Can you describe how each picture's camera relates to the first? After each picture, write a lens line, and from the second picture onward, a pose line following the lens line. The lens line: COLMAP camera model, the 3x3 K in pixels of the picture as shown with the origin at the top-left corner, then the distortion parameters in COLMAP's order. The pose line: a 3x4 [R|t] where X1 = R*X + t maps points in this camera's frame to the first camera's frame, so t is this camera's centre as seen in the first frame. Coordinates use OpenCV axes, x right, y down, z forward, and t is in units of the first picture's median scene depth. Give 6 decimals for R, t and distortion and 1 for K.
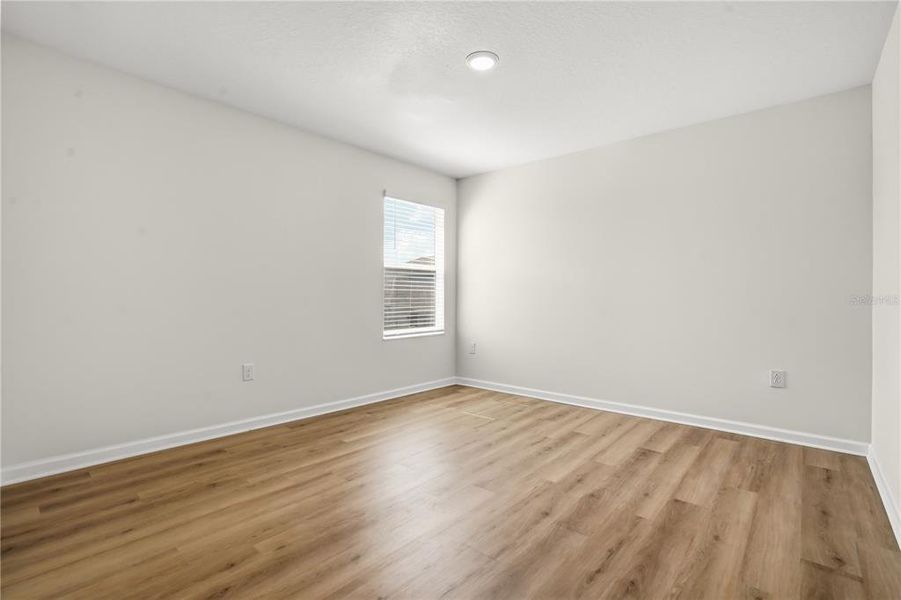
lens RADIAL K [[436.6, 0, 450.5], [0, 436.6, 300.0], [0, 0, 1]] dist [-0.003026, -0.000521]
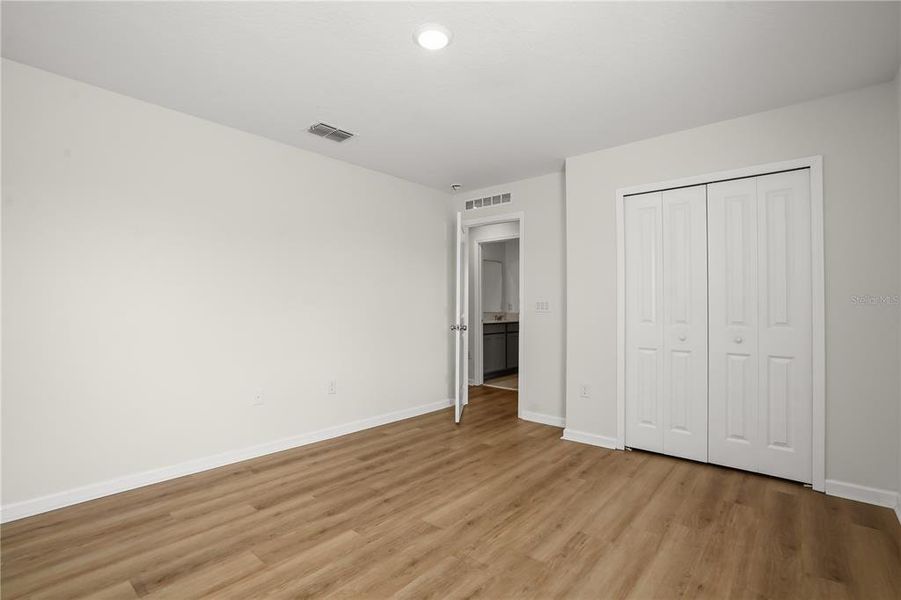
lens RADIAL K [[436.6, 0, 450.5], [0, 436.6, 300.0], [0, 0, 1]] dist [-0.003026, -0.000521]
pose [[-0.999929, -0.008576, -0.008236, 0.048847], [-0.008473, 0.999887, -0.012453, -0.055020], [0.008342, -0.012383, -0.999889, 2.048194]]
